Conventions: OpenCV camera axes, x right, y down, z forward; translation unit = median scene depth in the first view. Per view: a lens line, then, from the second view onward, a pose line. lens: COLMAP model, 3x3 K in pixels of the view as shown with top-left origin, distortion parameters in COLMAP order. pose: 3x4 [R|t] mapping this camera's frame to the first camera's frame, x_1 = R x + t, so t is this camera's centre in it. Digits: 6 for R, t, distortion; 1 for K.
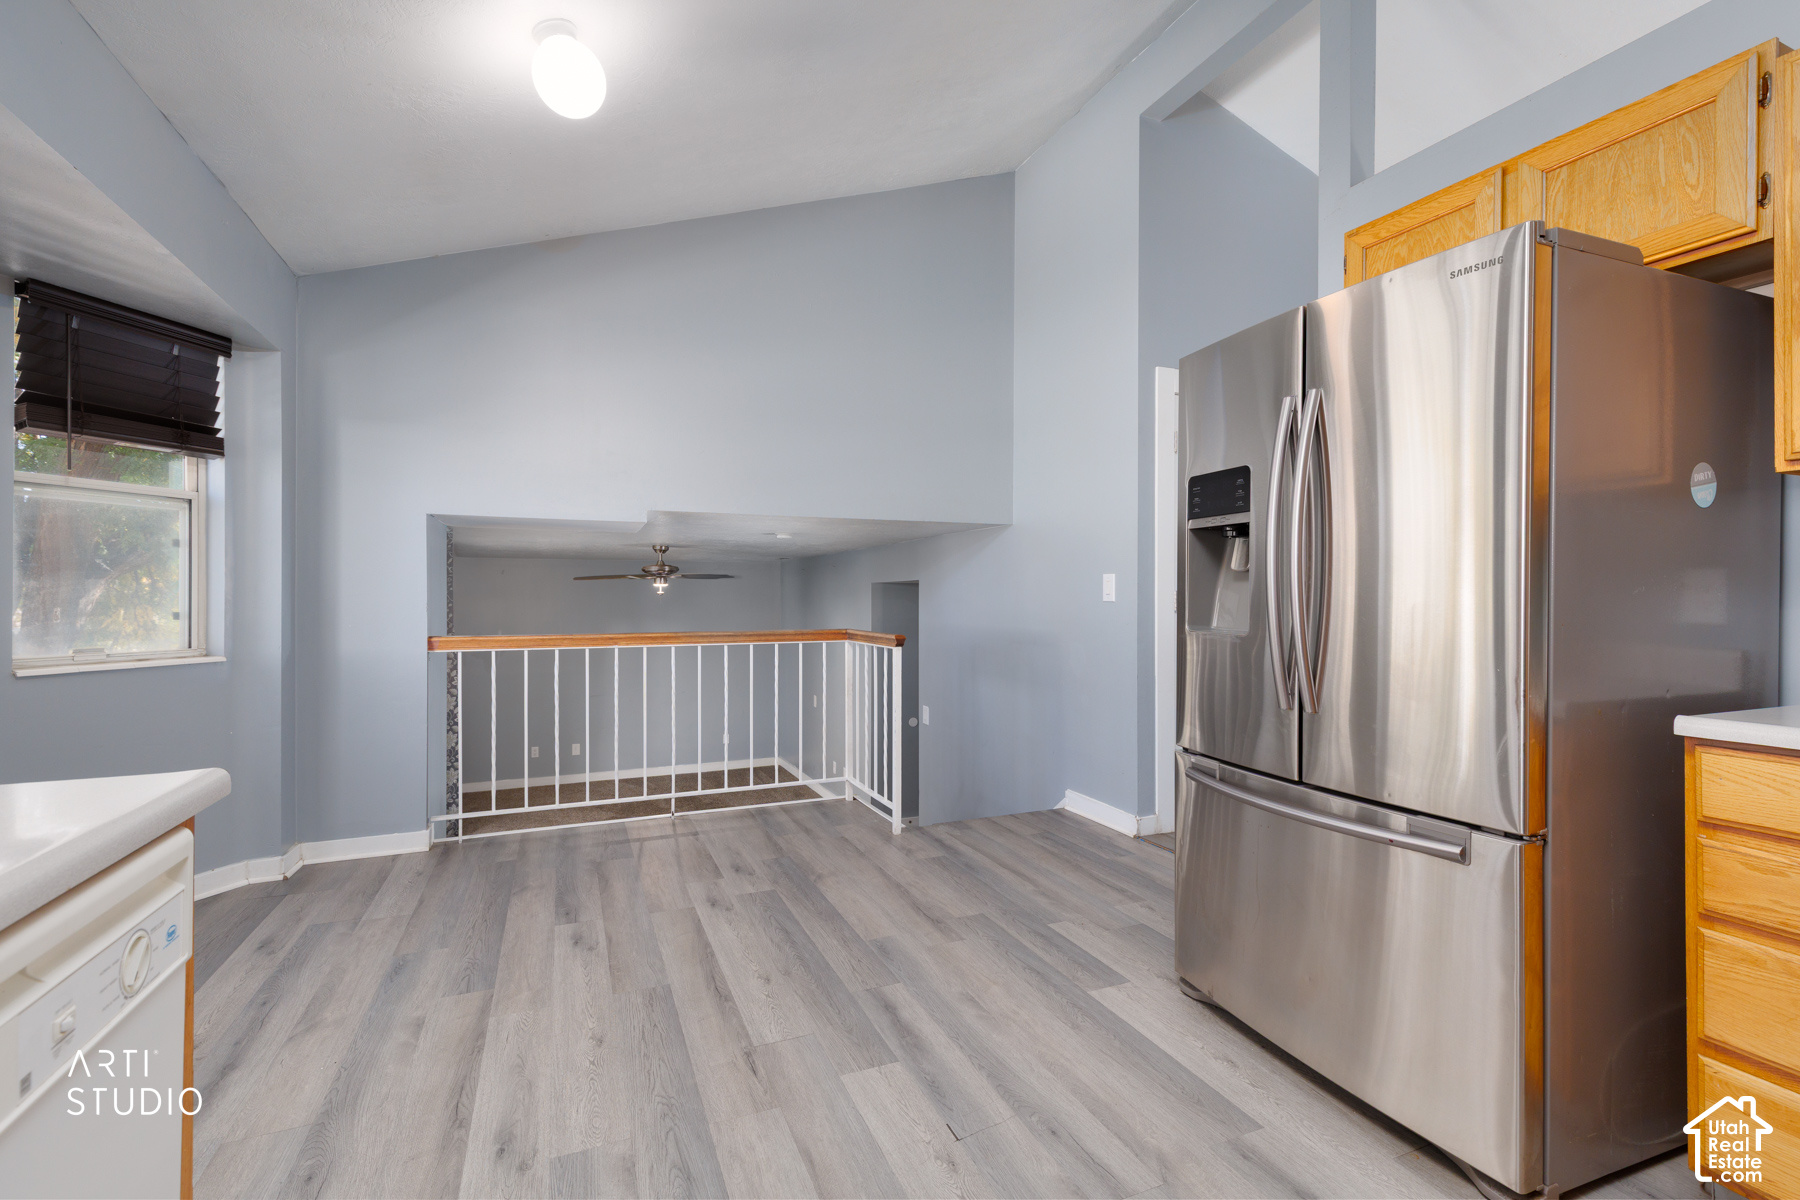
lens RADIAL K [[805.0, 0, 908.6], [0, 805.0, 600.1], [0, 0, 1]] dist [0.006751, -0.001172]
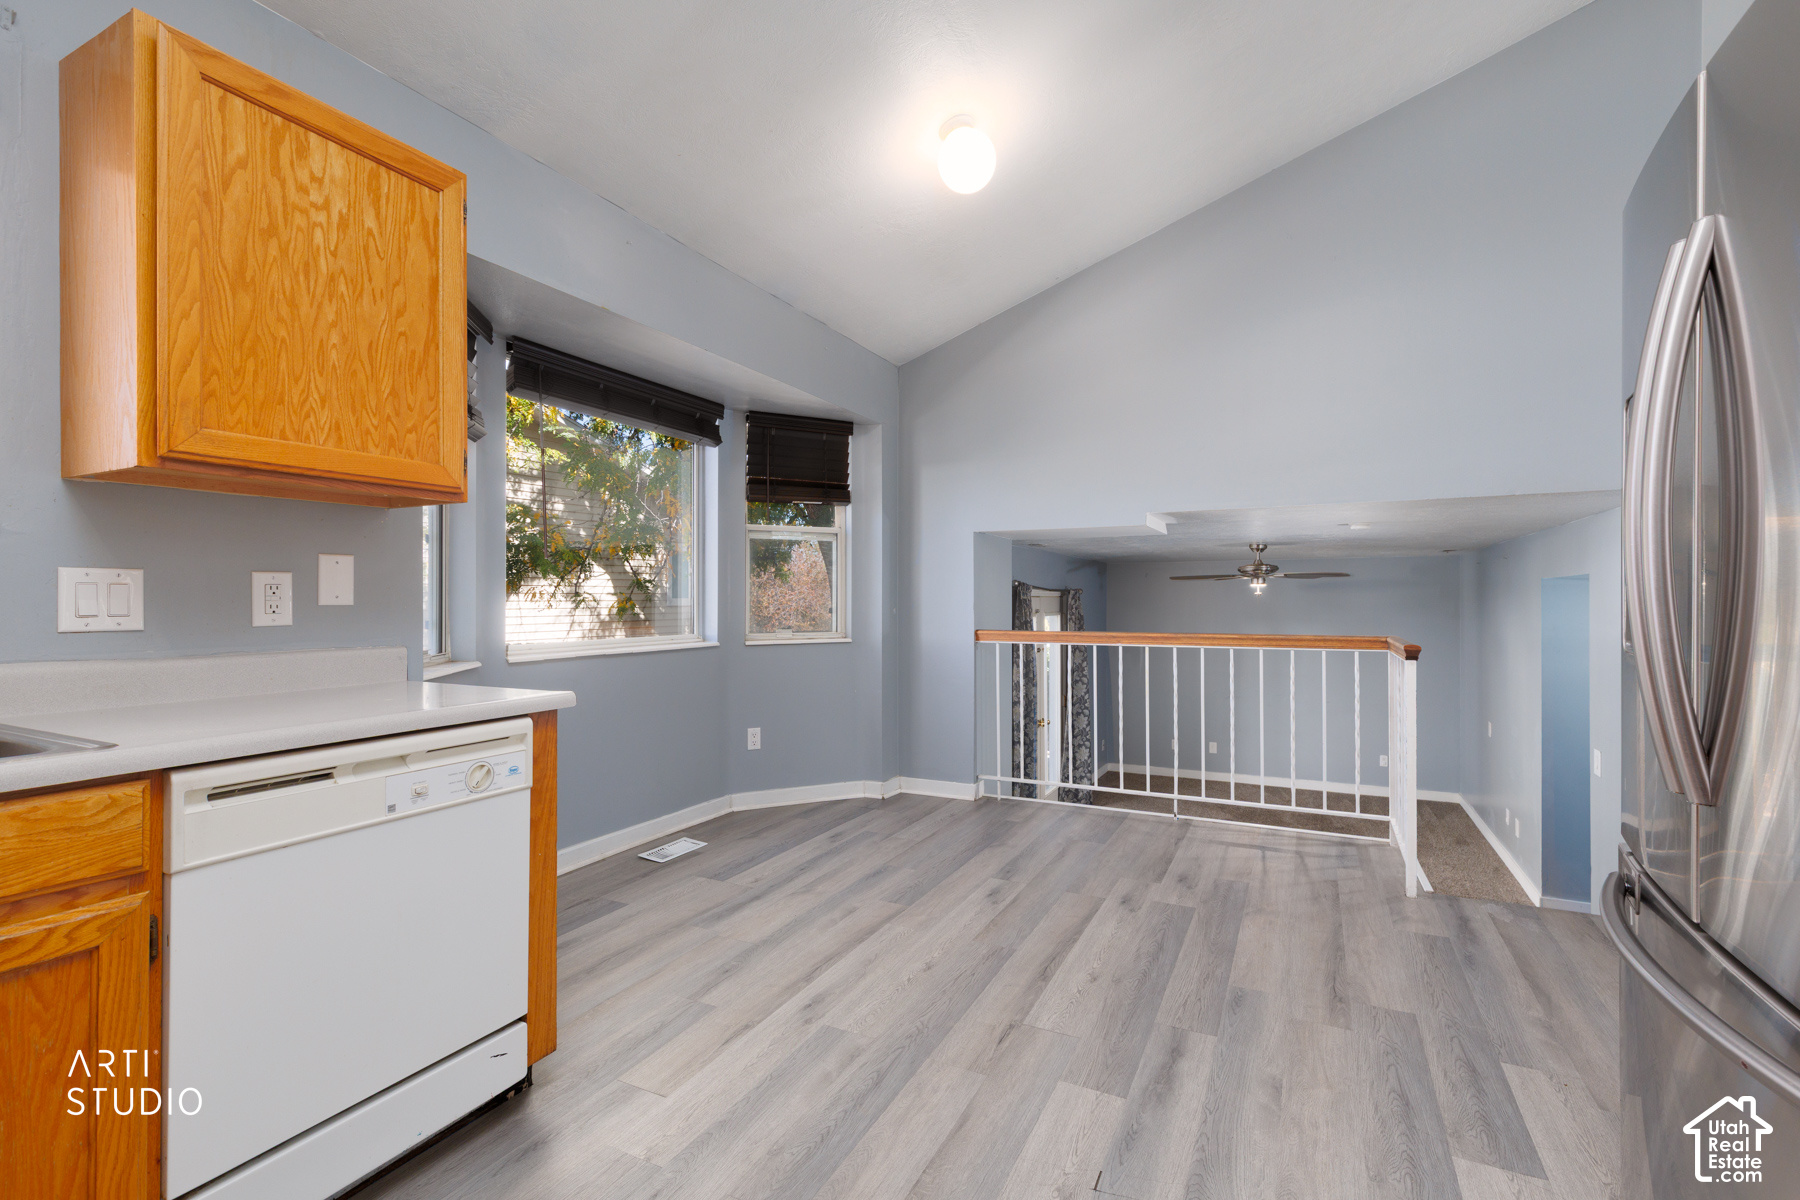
lens RADIAL K [[805.0, 0, 905.7], [0, 805.0, 600.8], [0, 0, 1]] dist [0.006751, -0.001172]
pose [[0.645079, 0.001266, -0.764115, 0.393716], [-0.001355, 0.999999, 0.000513, -0.000569], [0.764115, 0.000705, 0.645080, 0.153333]]
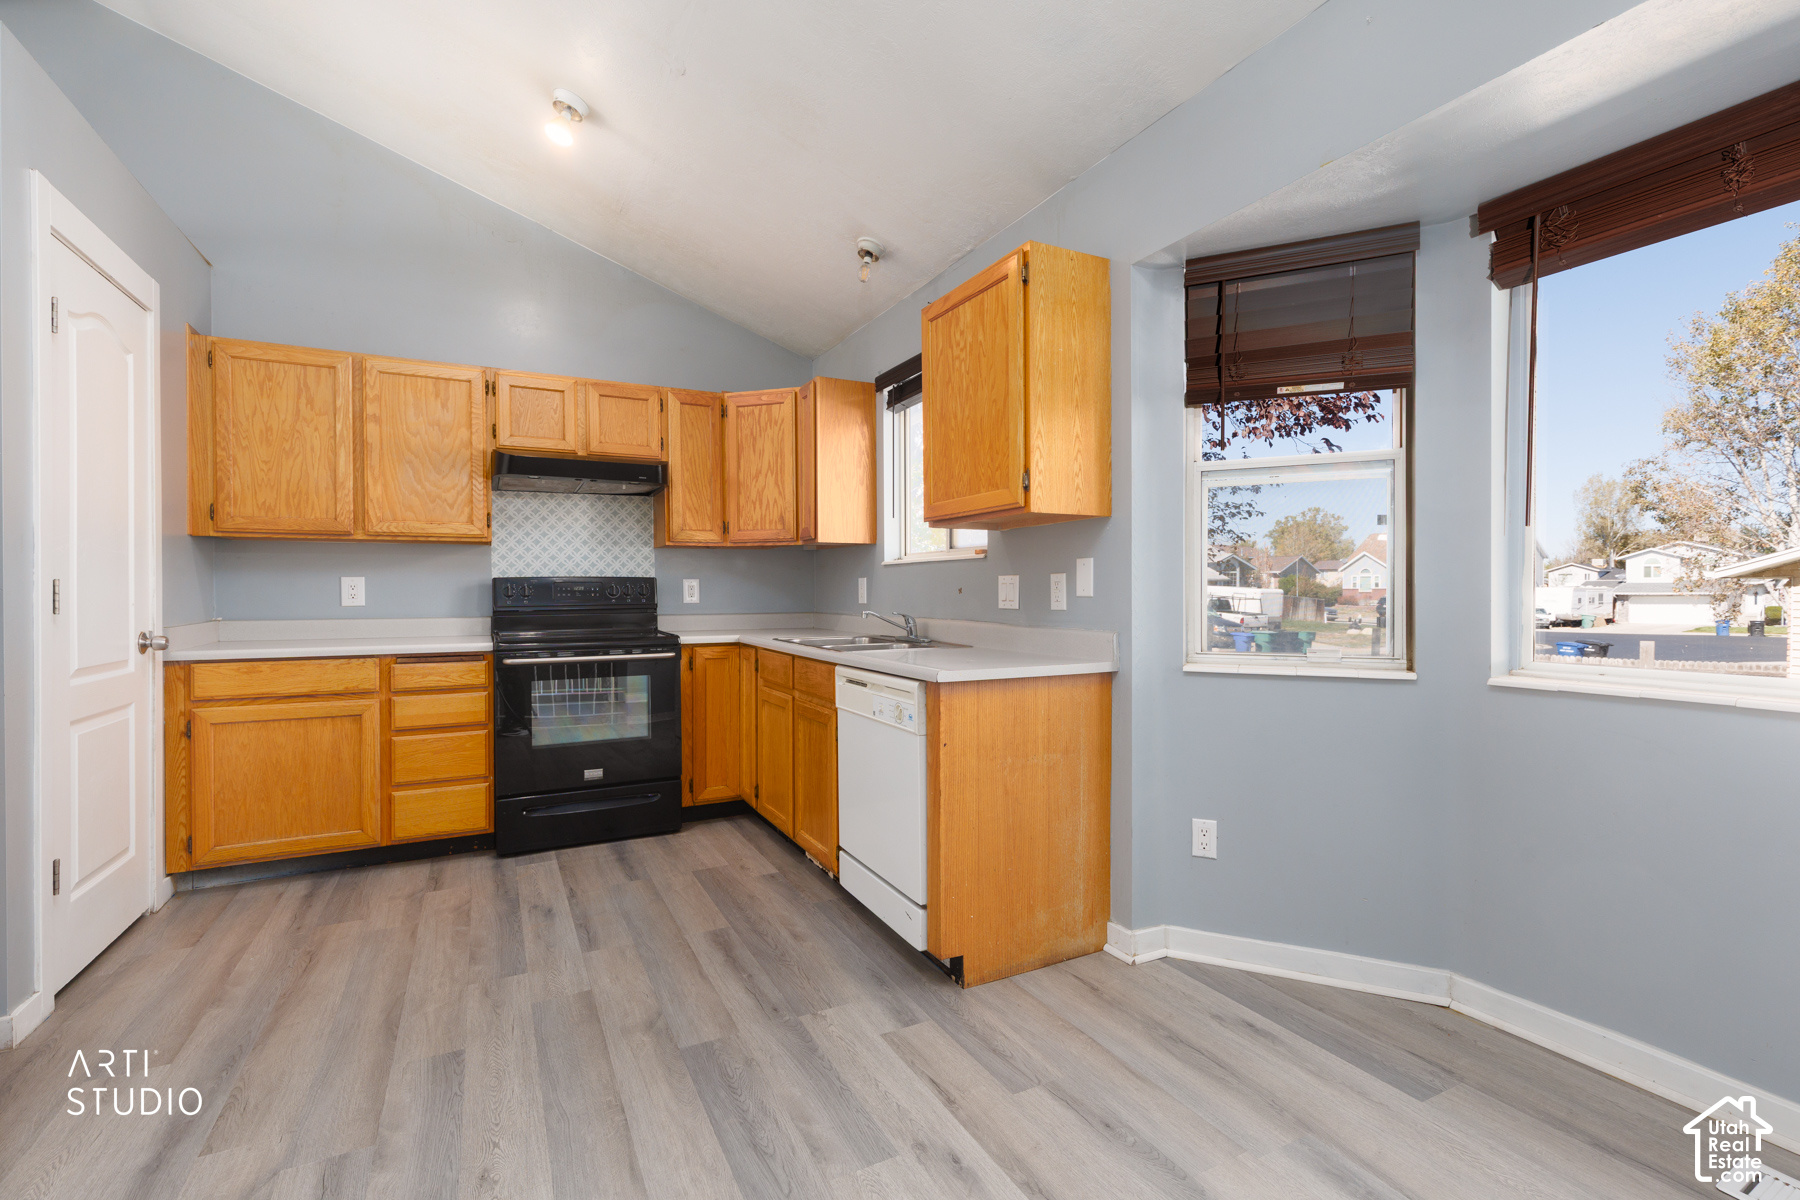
lens RADIAL K [[805.0, 0, 902.0], [0, 805.0, 593.8], [0, 0, 1]] dist [0.006751, -0.001172]
pose [[-0.996988, 0.002501, -0.077513, -0.226158], [0.002105, 0.999984, 0.005195, -0.003976], [0.077525, 0.005016, -0.996978, 1.212720]]
